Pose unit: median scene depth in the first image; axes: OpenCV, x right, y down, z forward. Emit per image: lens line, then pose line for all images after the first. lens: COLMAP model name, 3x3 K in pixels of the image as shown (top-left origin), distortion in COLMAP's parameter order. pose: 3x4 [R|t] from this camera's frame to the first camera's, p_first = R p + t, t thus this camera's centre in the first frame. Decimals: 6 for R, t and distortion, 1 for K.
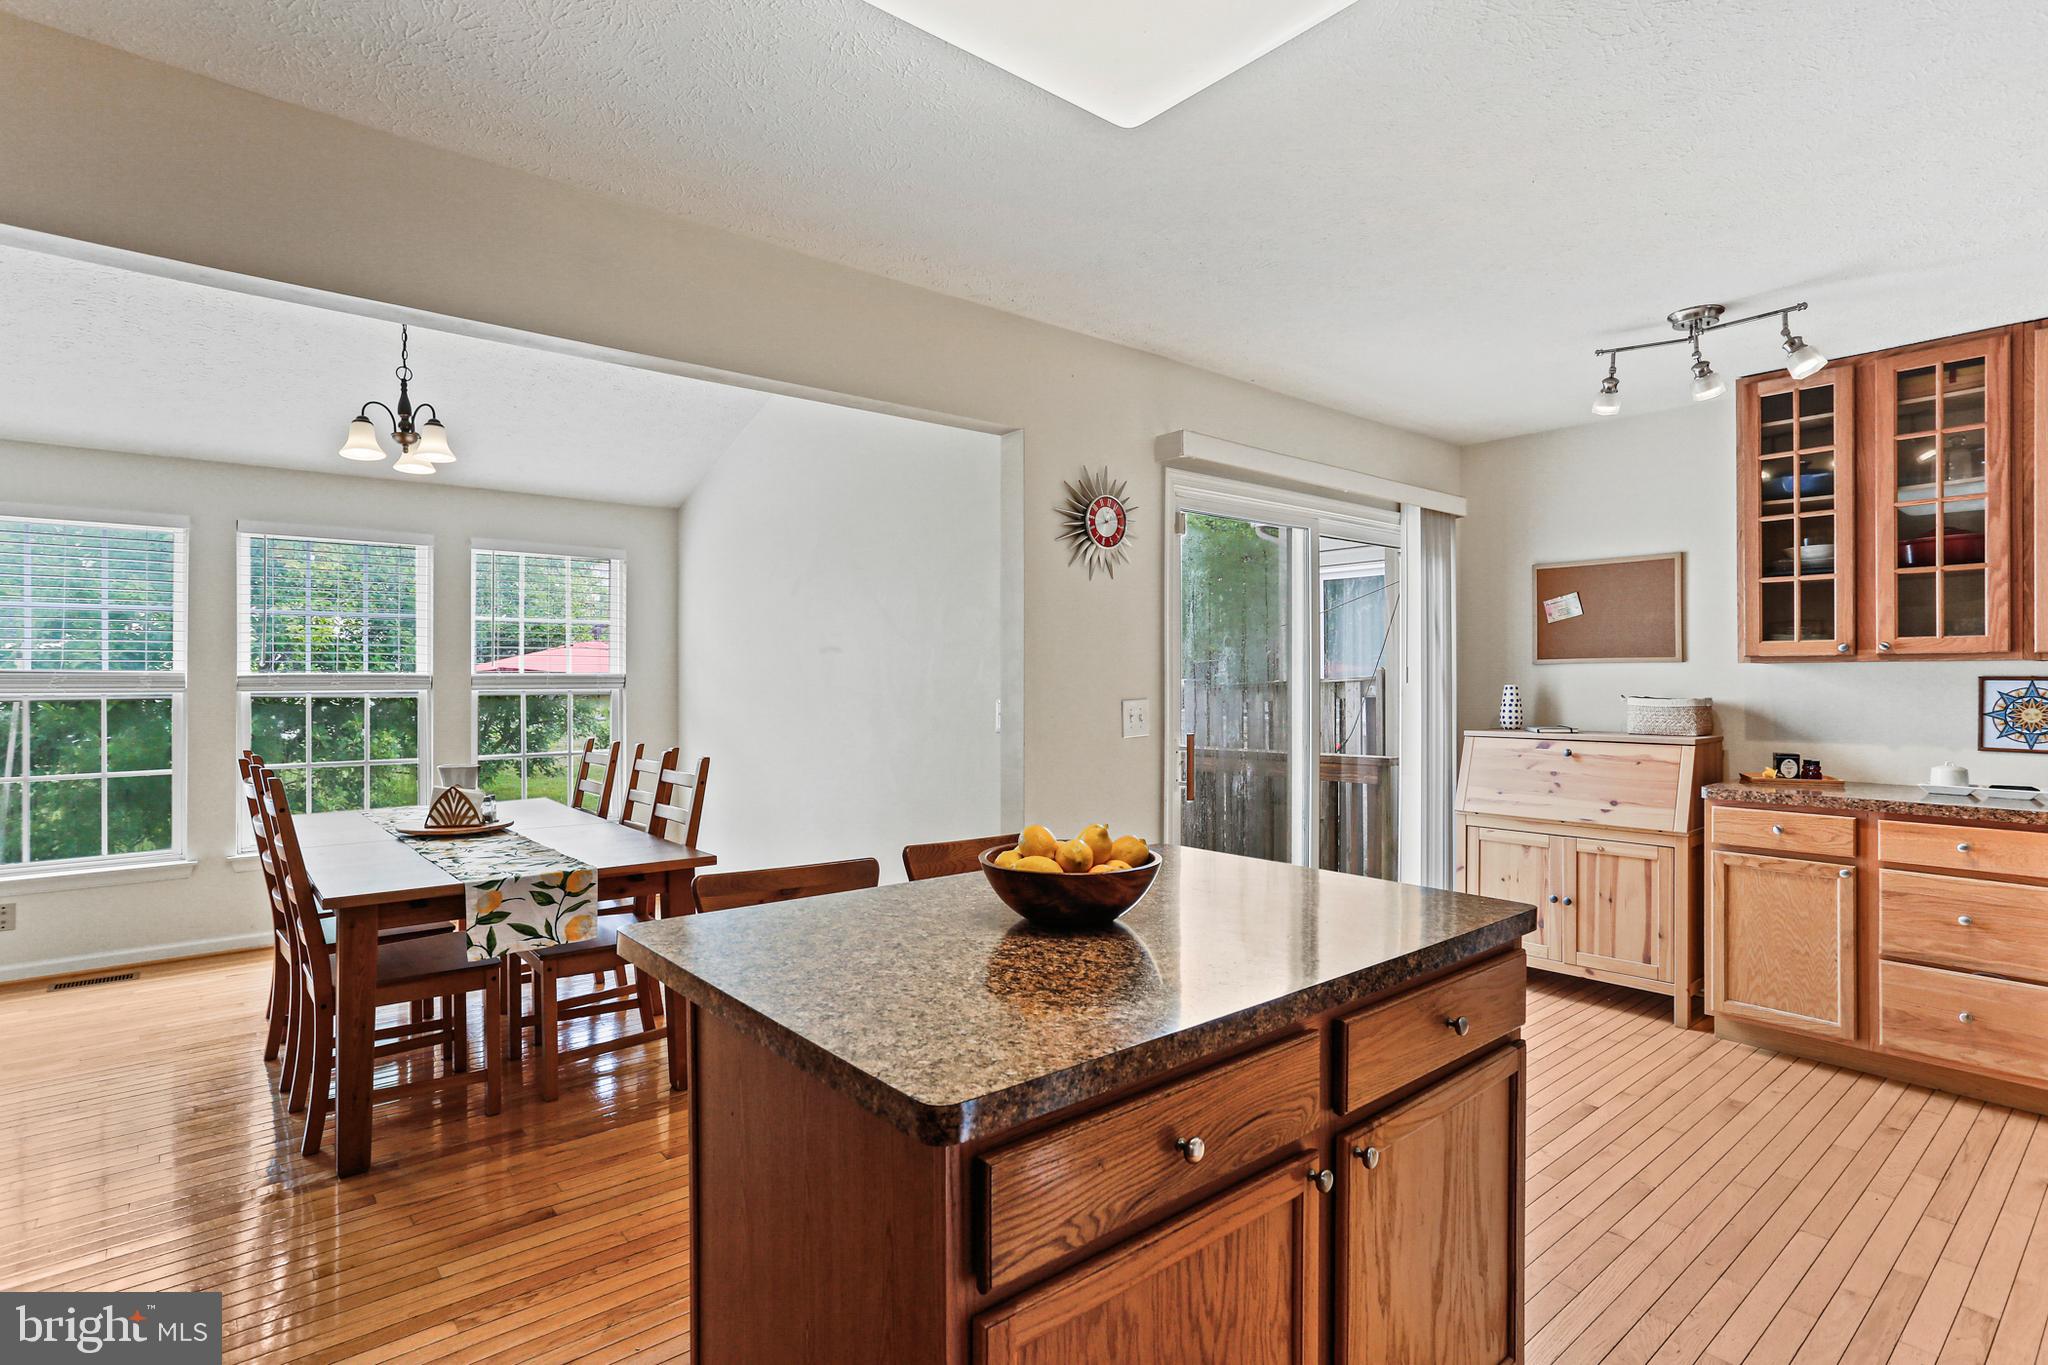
lens RADIAL K [[1020.2, 0, 1008.3], [0, 1020.2, 675.0], [0, 0, 1]] dist [-0.048963, 0.028361]
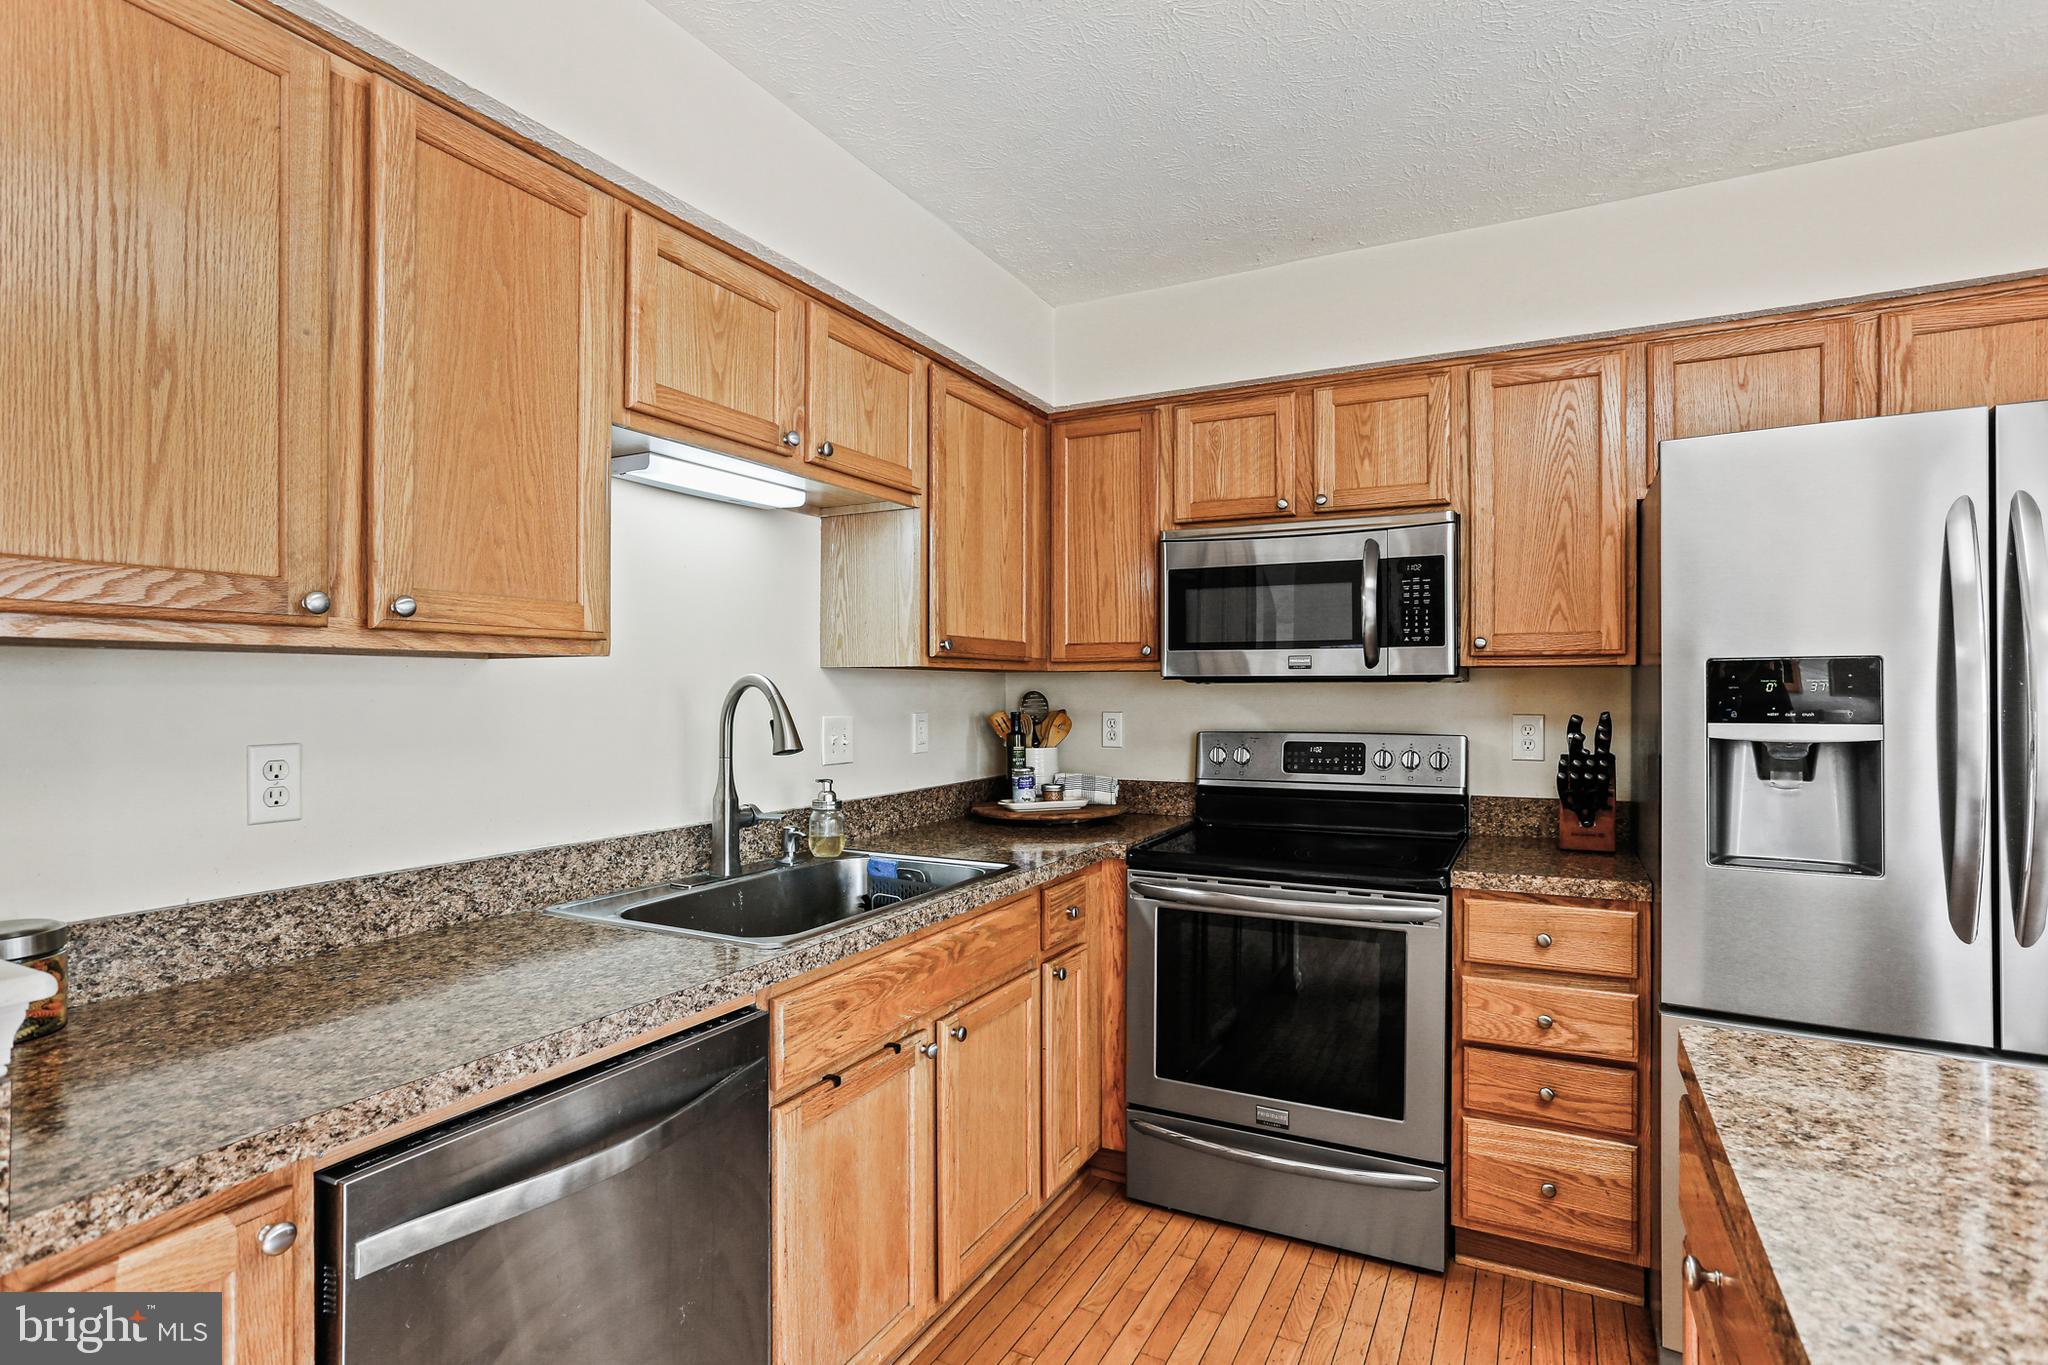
lens RADIAL K [[1020.2, 0, 1016.6], [0, 1020.2, 692.1], [0, 0, 1]] dist [-0.048963, 0.028361]
pose [[-0.922803, 0.001987, -0.385266, 0.317177], [0.002357, 0.999997, -0.000489, 0.001040], [0.385264, -0.001359, -0.922805, 0.489376]]
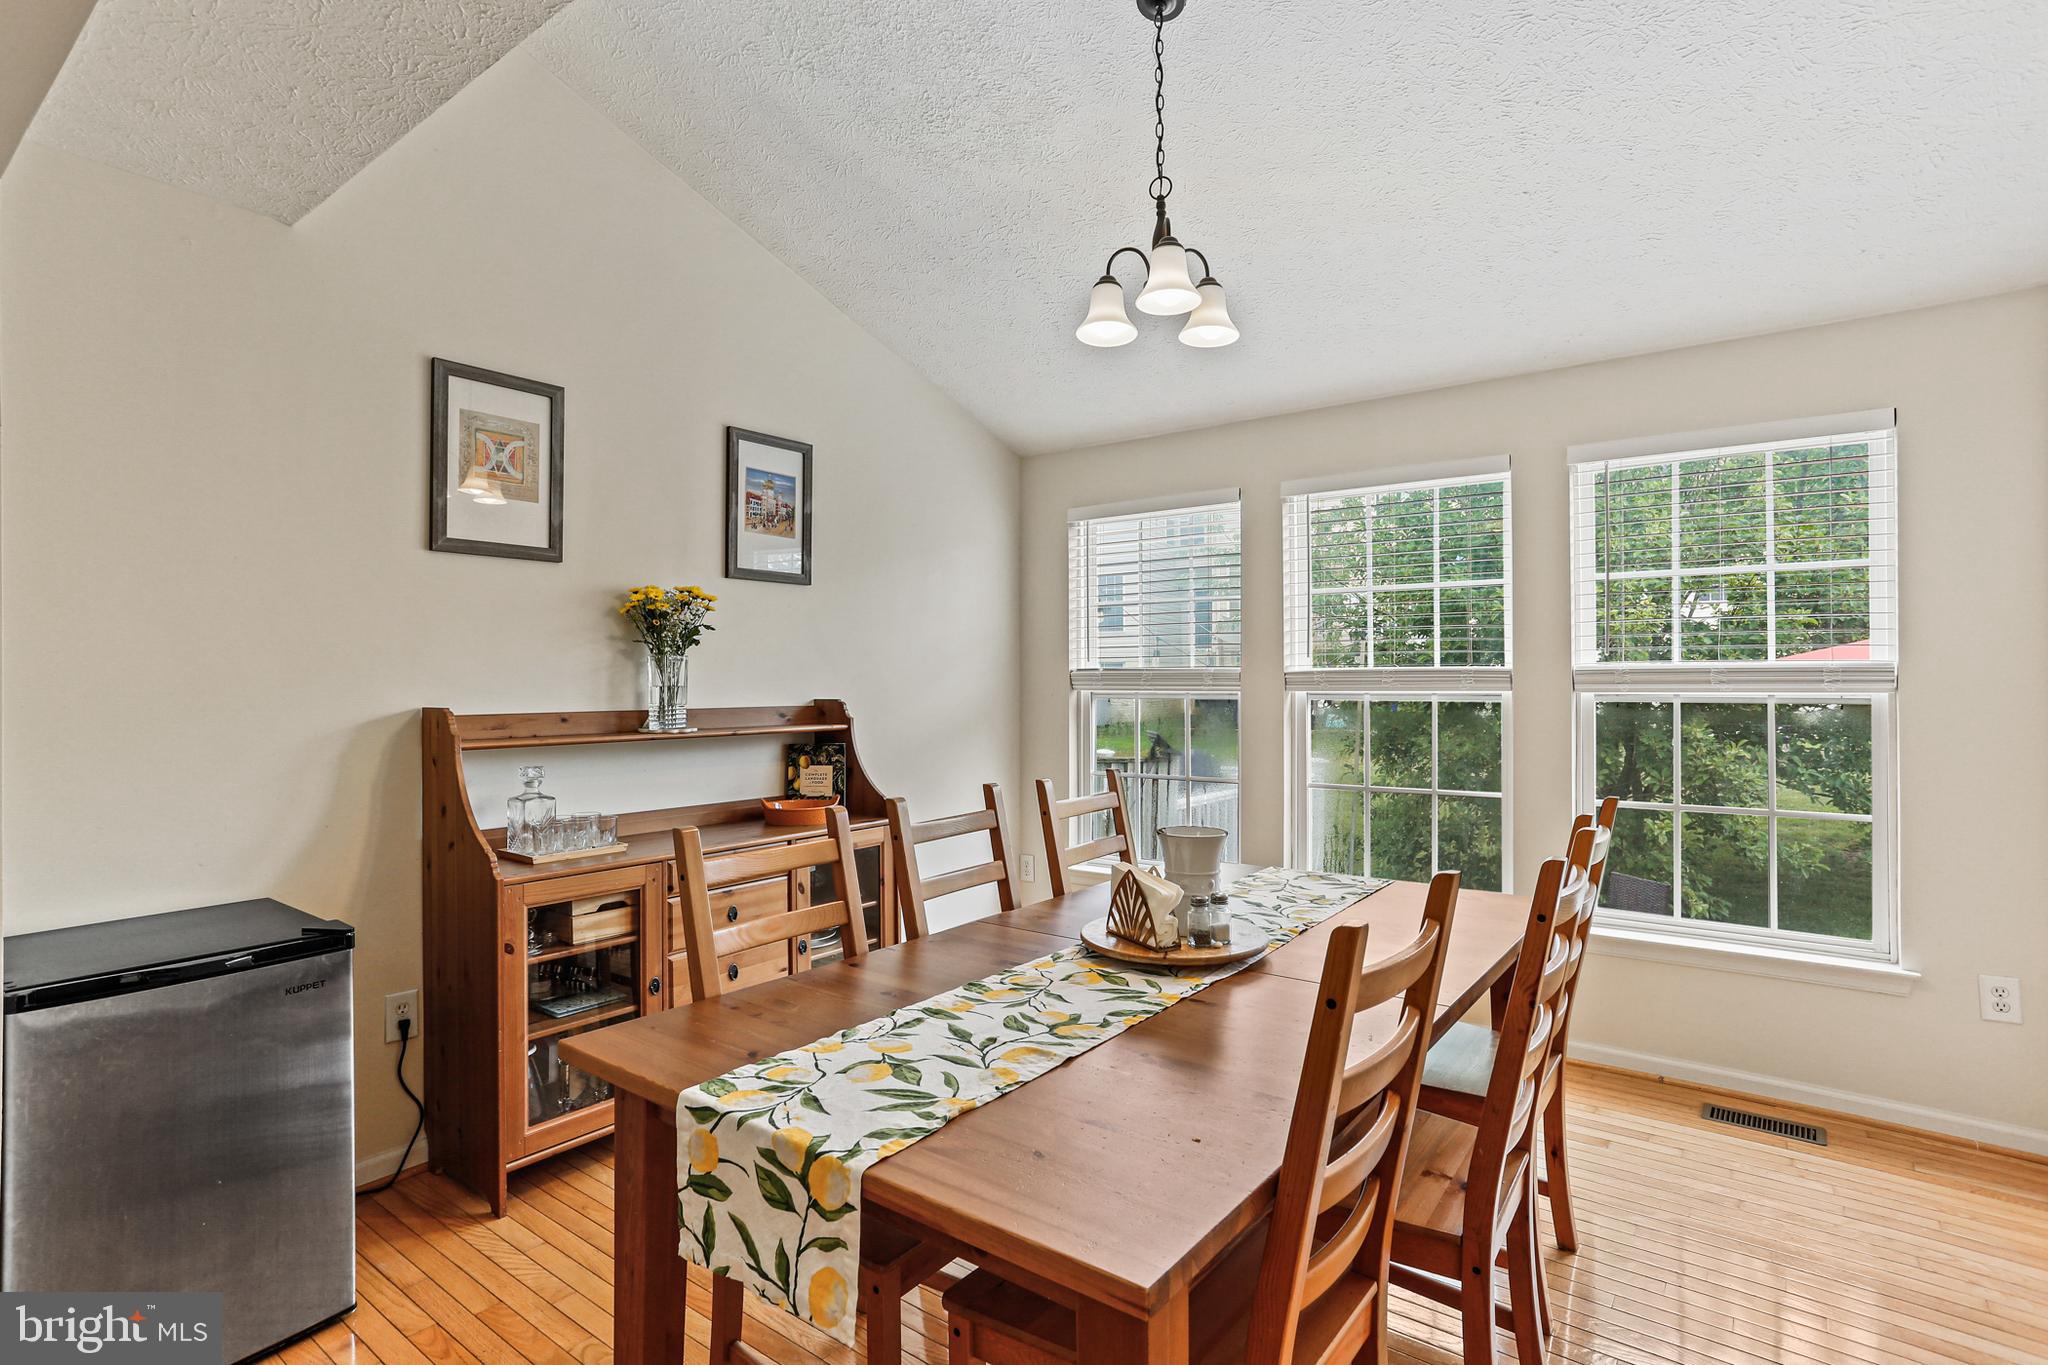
lens RADIAL K [[1020.2, 0, 1009.5], [0, 1020.2, 677.5], [0, 0, 1]] dist [-0.048963, 0.028361]
pose [[0.222280, -0.000710, -0.974983, -0.015437], [0.009059, 0.999958, 0.001337, 0.002286], [0.974941, -0.009129, 0.222277, 0.824371]]
